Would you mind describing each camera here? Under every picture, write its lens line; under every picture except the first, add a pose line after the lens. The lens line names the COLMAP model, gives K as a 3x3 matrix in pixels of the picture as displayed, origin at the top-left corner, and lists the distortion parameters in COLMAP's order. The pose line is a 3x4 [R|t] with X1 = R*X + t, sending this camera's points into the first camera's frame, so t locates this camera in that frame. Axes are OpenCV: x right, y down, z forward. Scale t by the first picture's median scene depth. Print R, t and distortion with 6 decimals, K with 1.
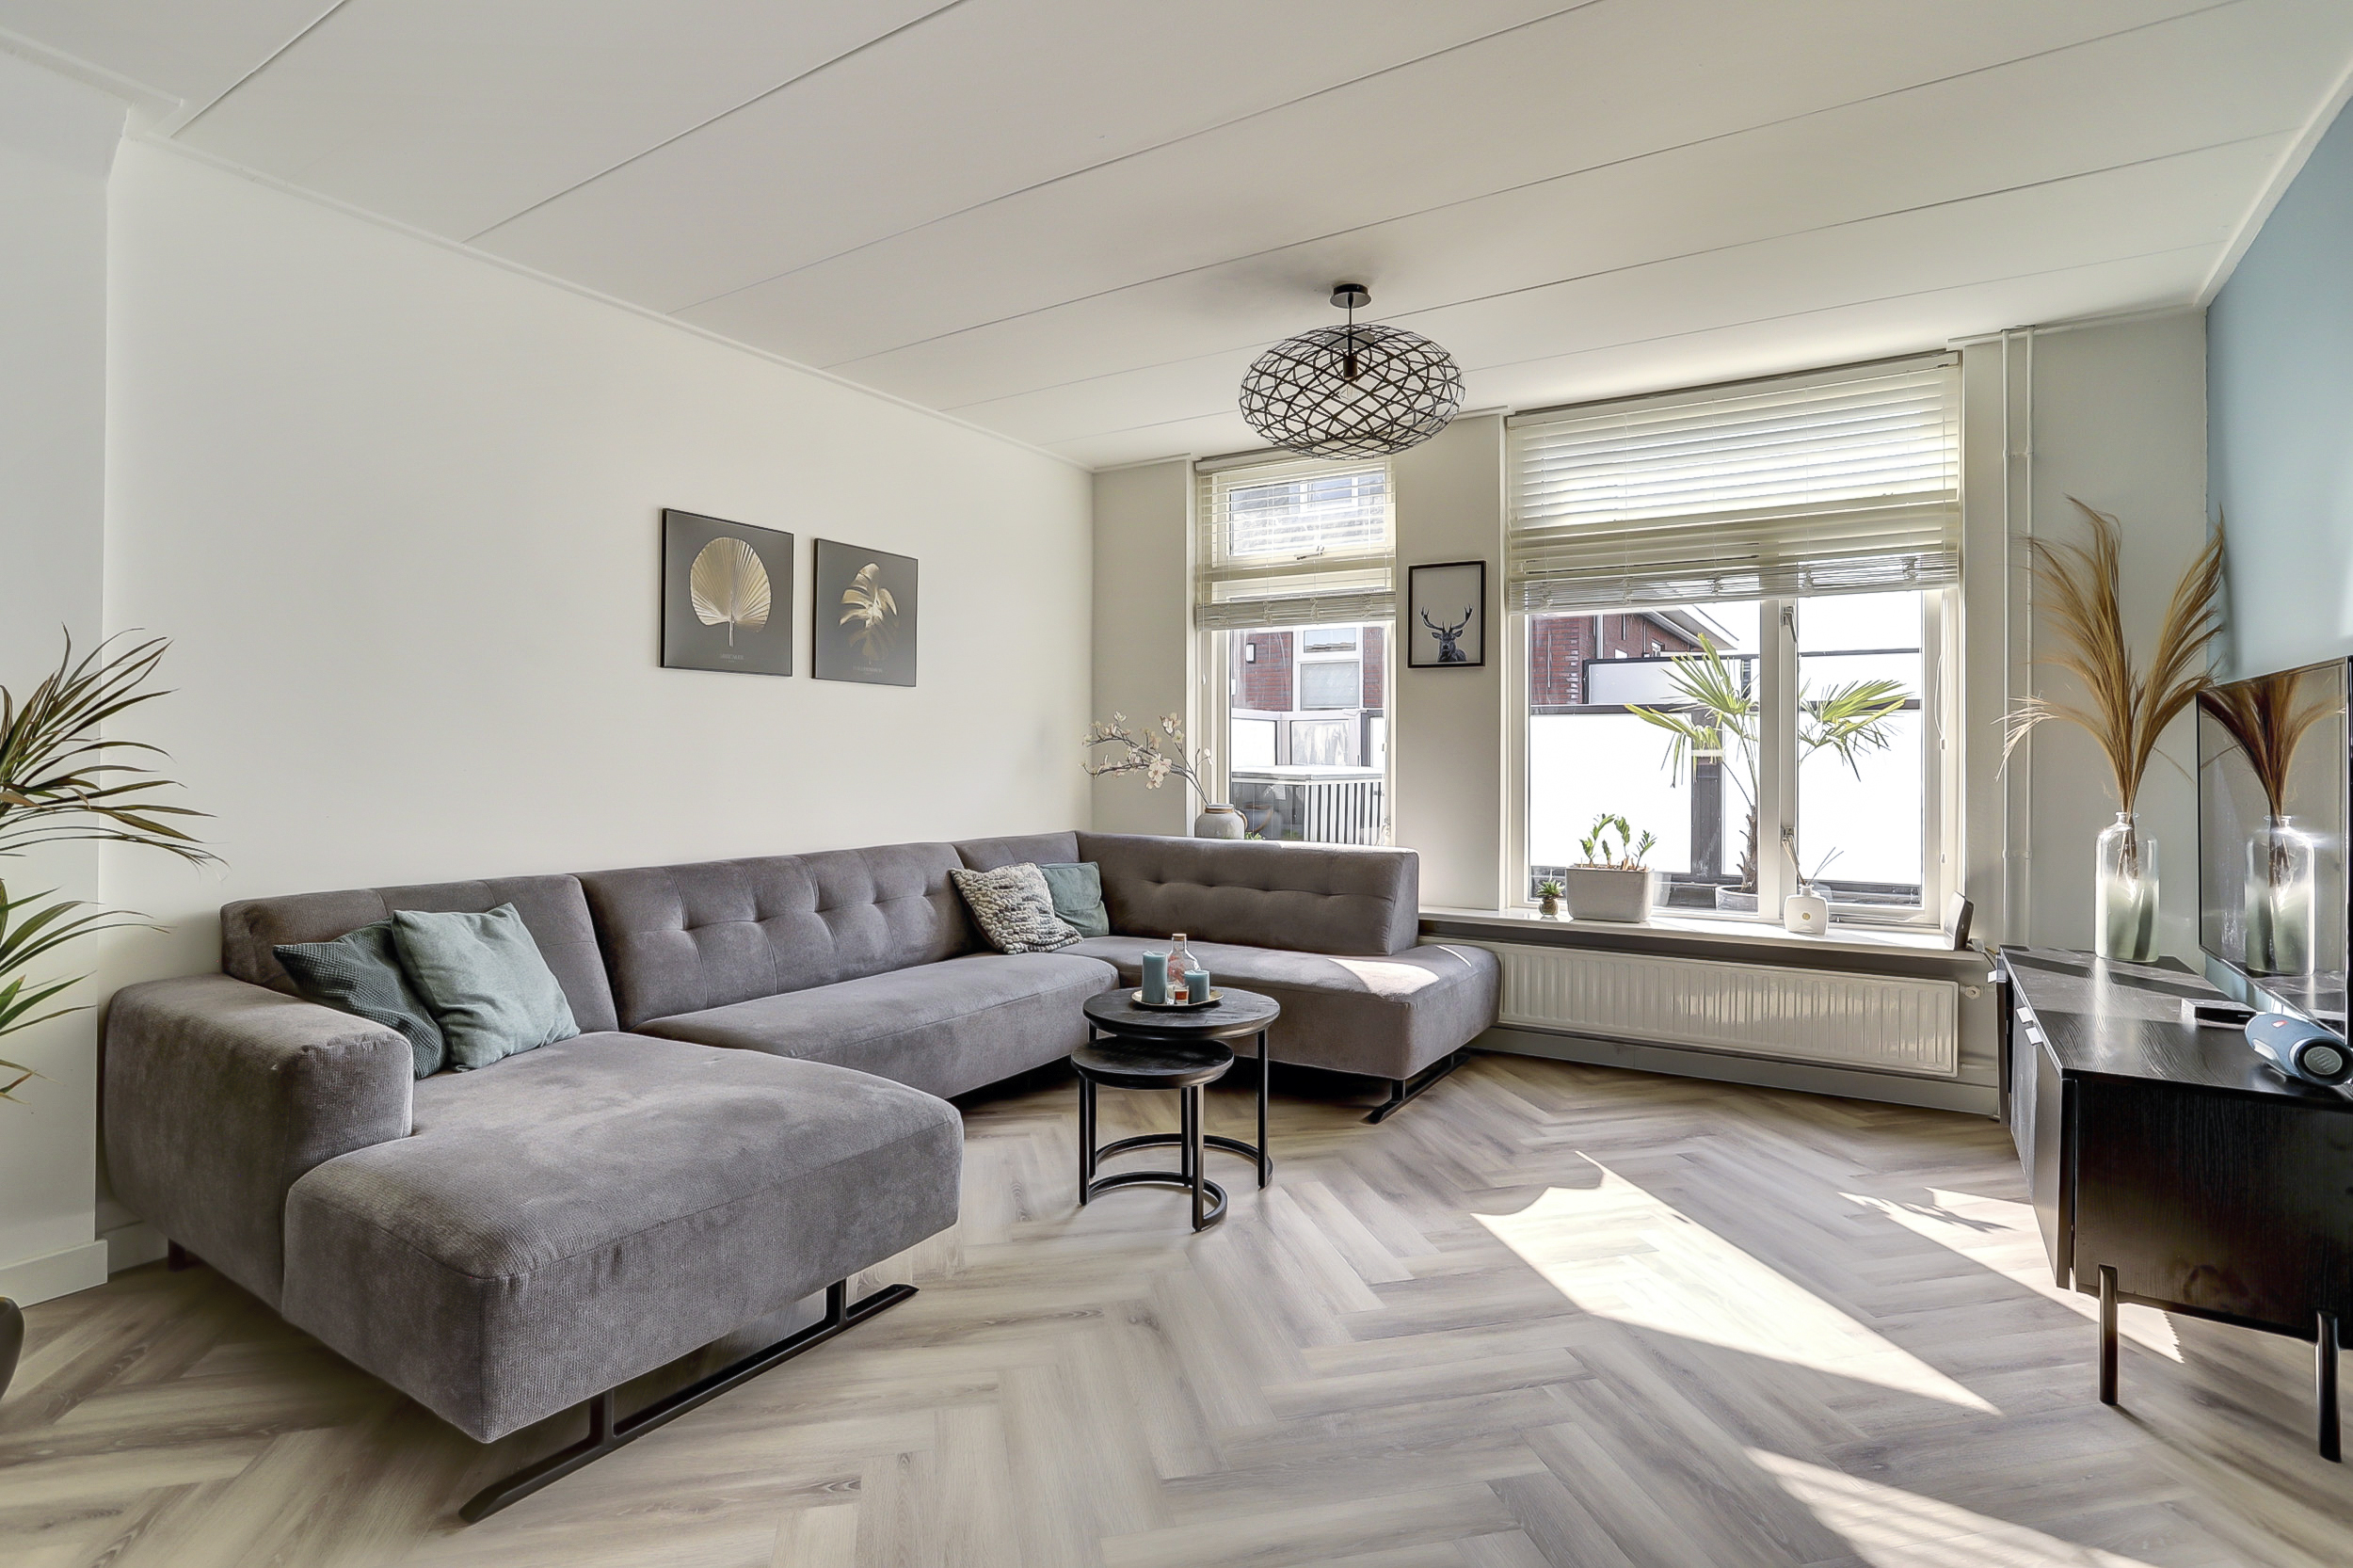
lens RADIAL K [[1155.8, 0, 1180.0], [0, 1155.8, 736.8], [0, 0, 1]] dist [-0.067898, 0.041223]
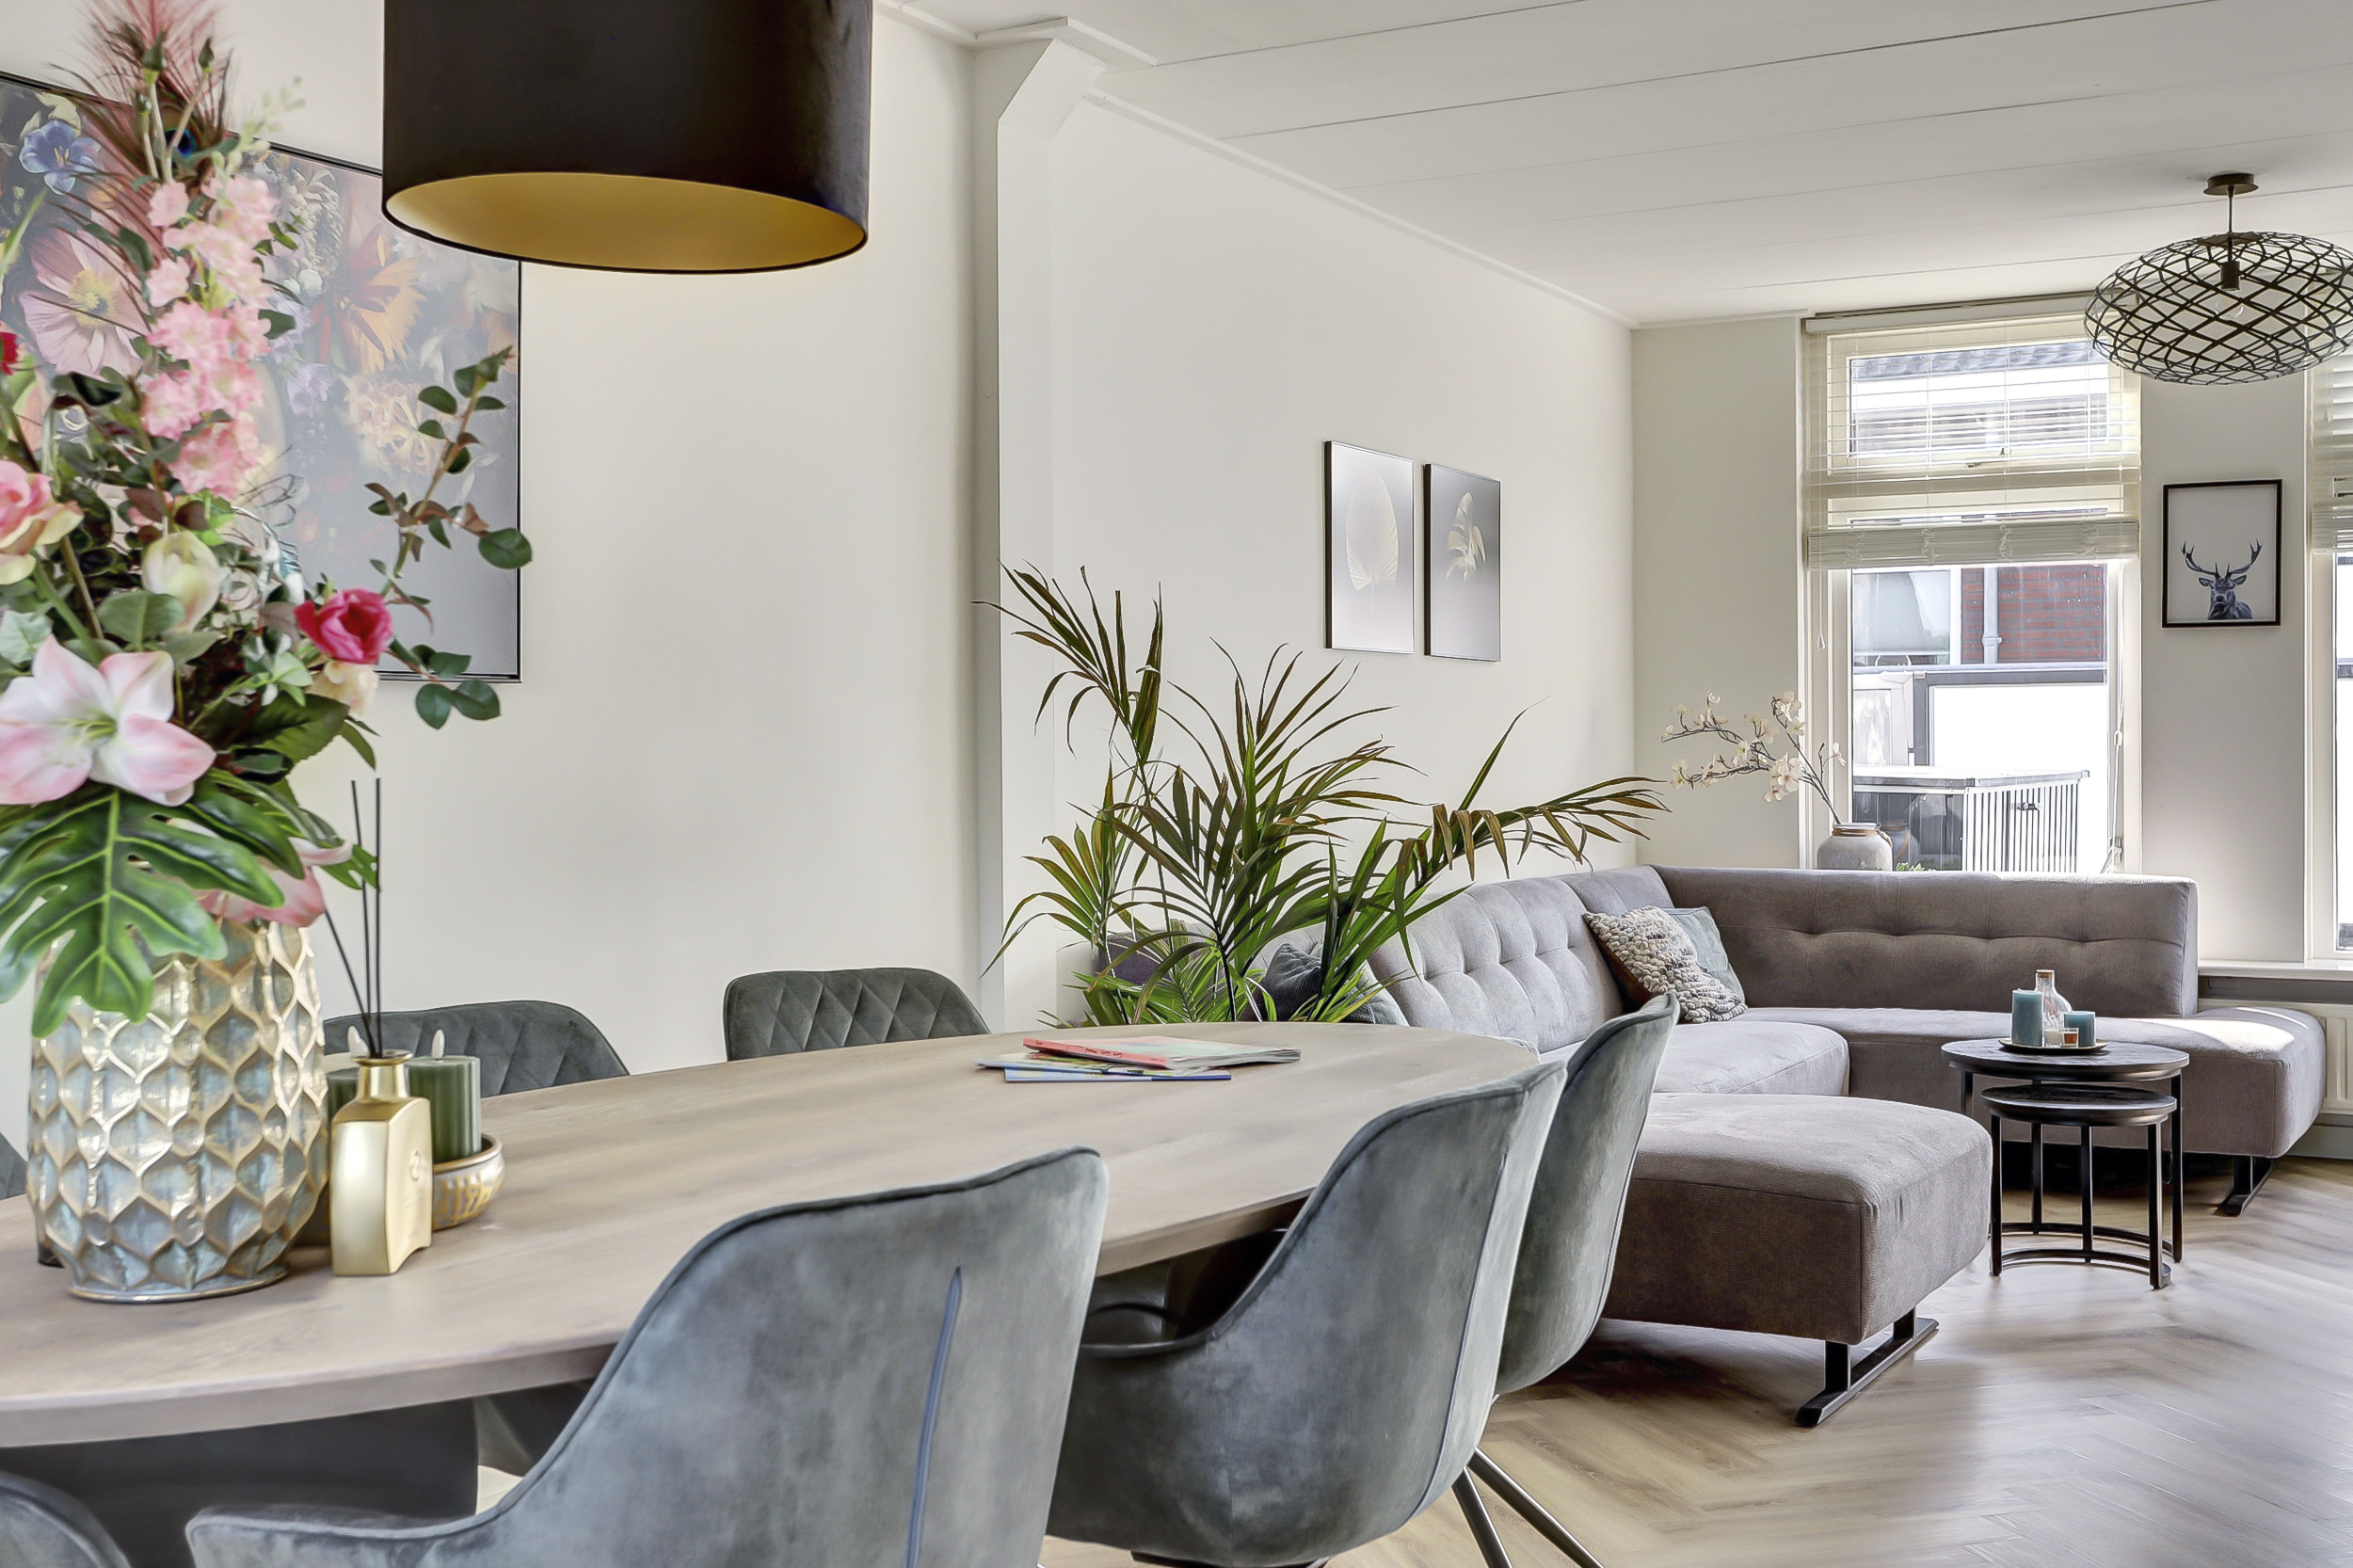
lens RADIAL K [[2582.4, 0, 1173.1], [0, 2582.4, 758.7], [0, 0, 1]] dist [0.038360, 0.011052]
pose [[0.998677, -0.012760, 0.049819, -0.532227], [0.011452, 0.999584, 0.026453, -0.029974], [-0.050136, -0.025847, 0.998408, -0.624101]]
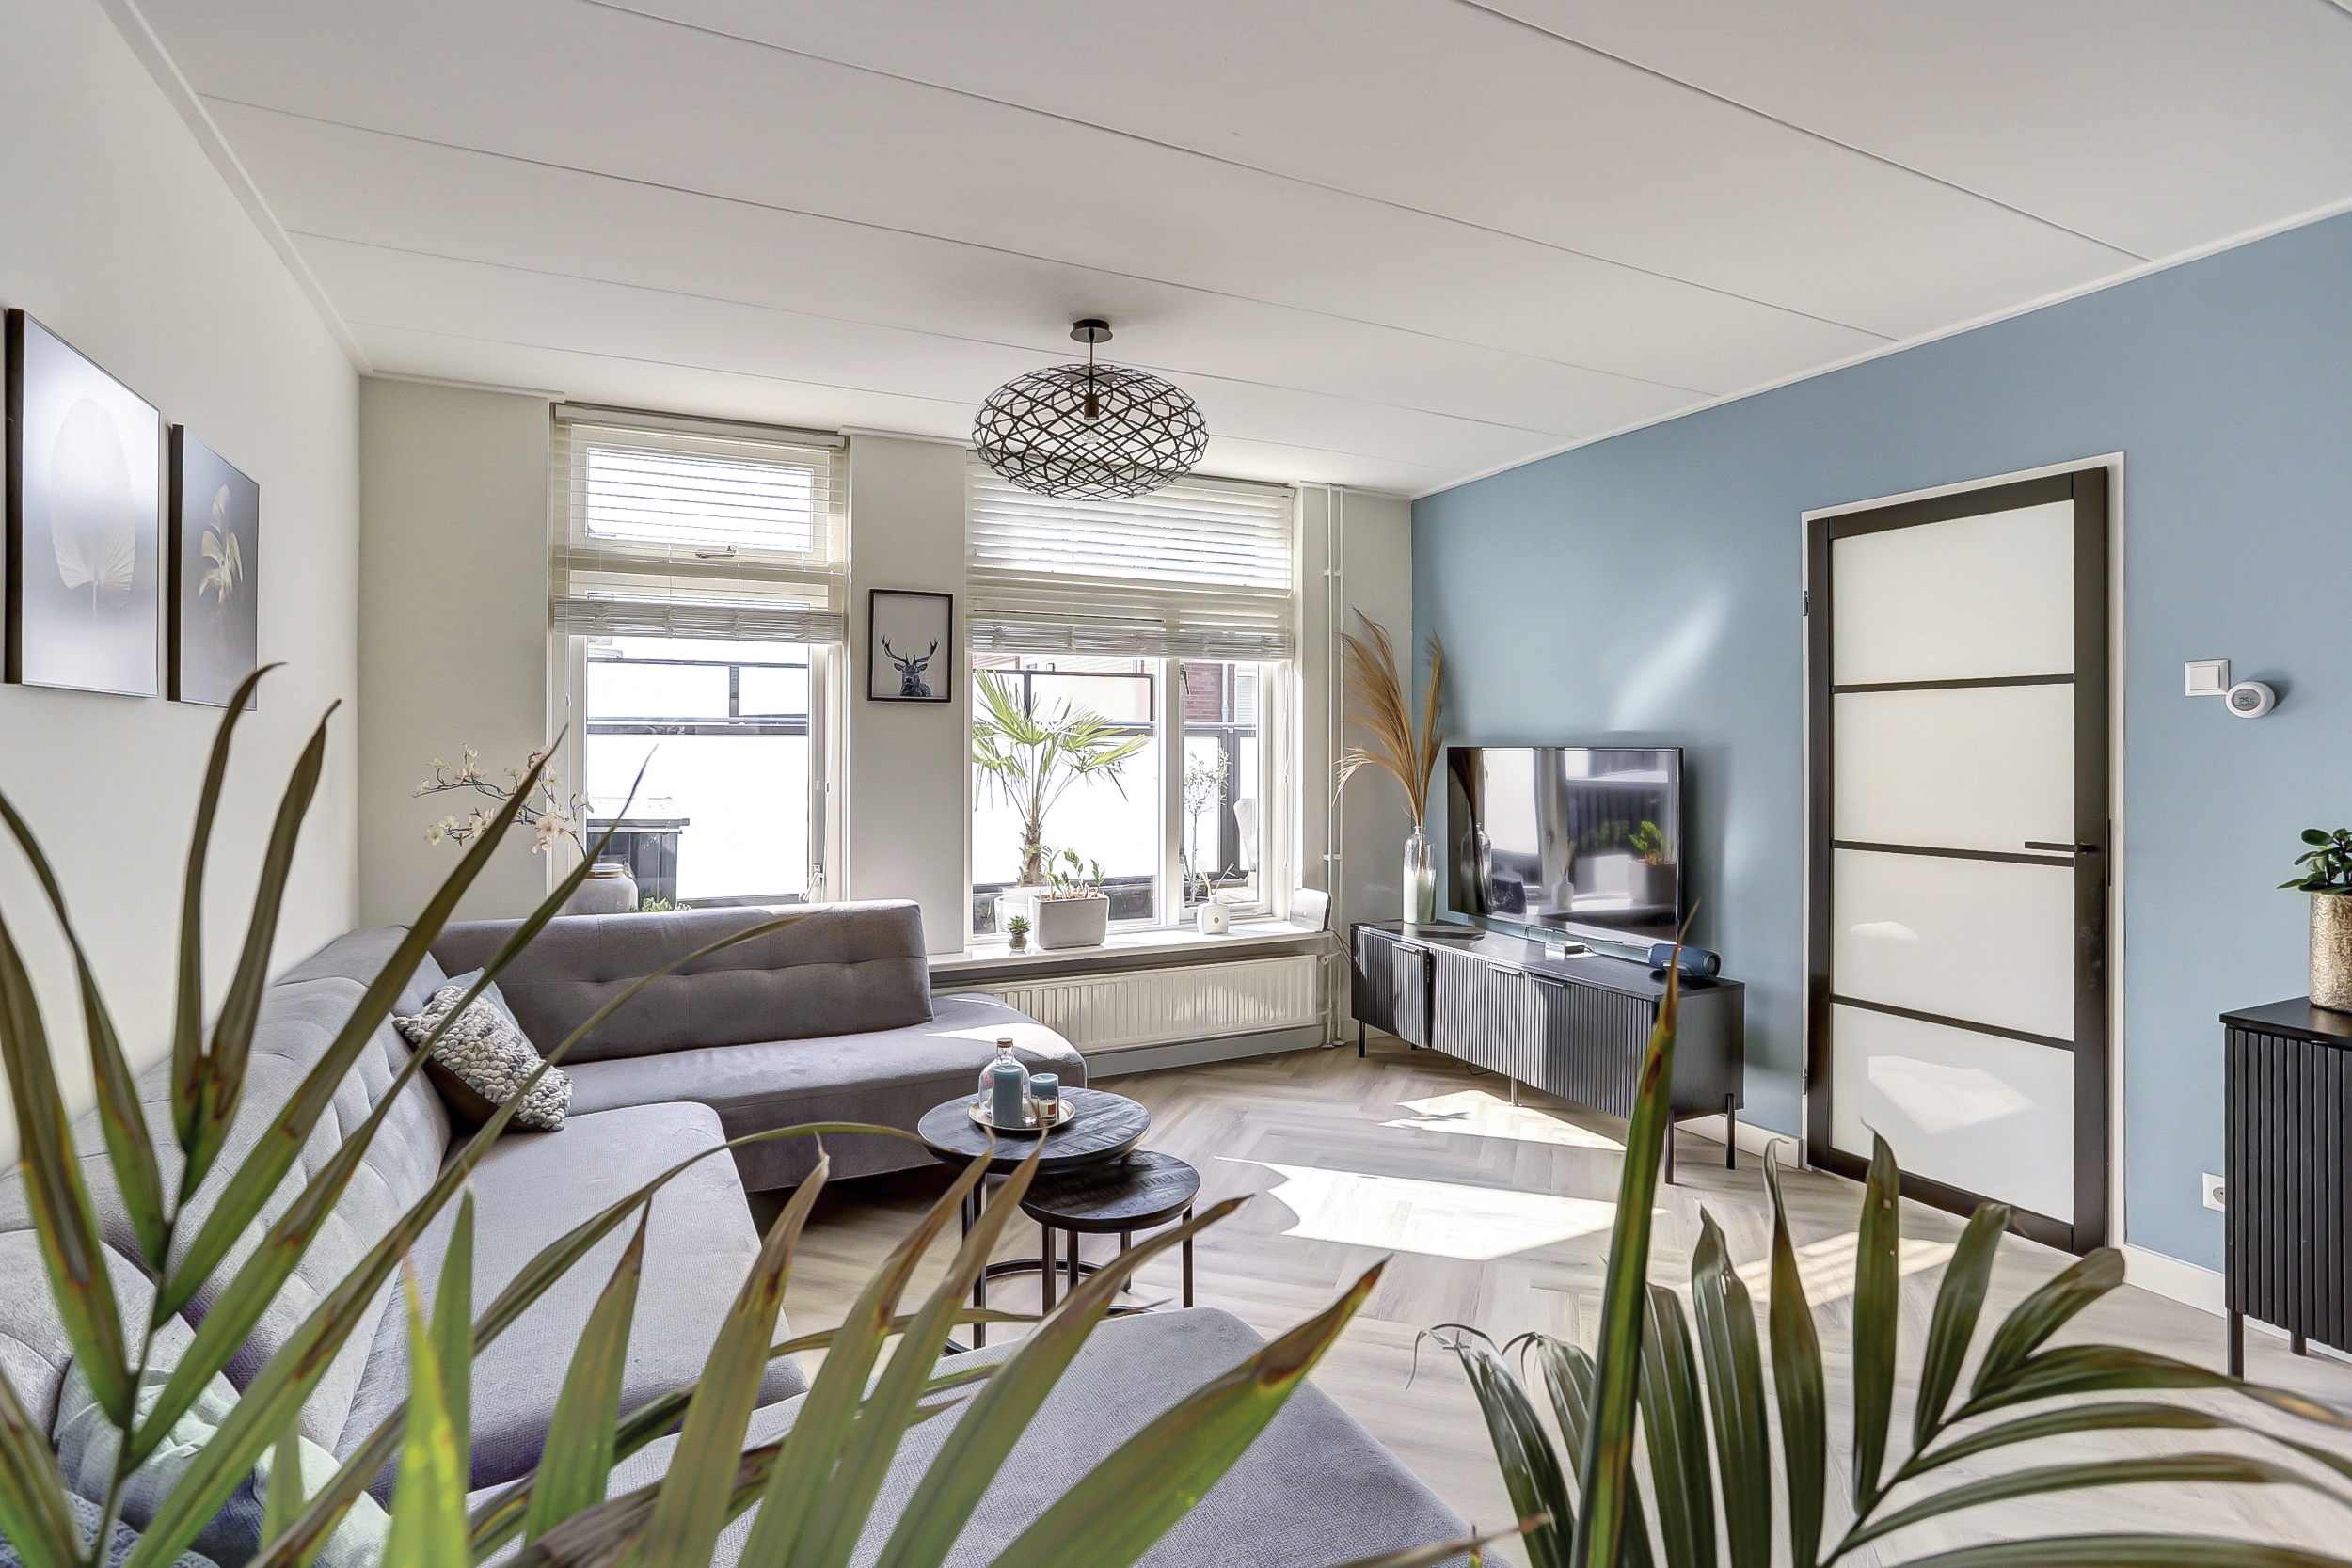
lens RADIAL K [[1155.2, 0, 1179.5], [0, 1155.2, 736.8], [0, 0, 1]] dist [-0.067898, 0.041223]
pose [[0.526297, 0.001945, 0.850298, -0.477607], [-0.014678, 0.999869, 0.006798, -0.043506], [-0.850174, -0.016059, 0.526257, 0.332398]]
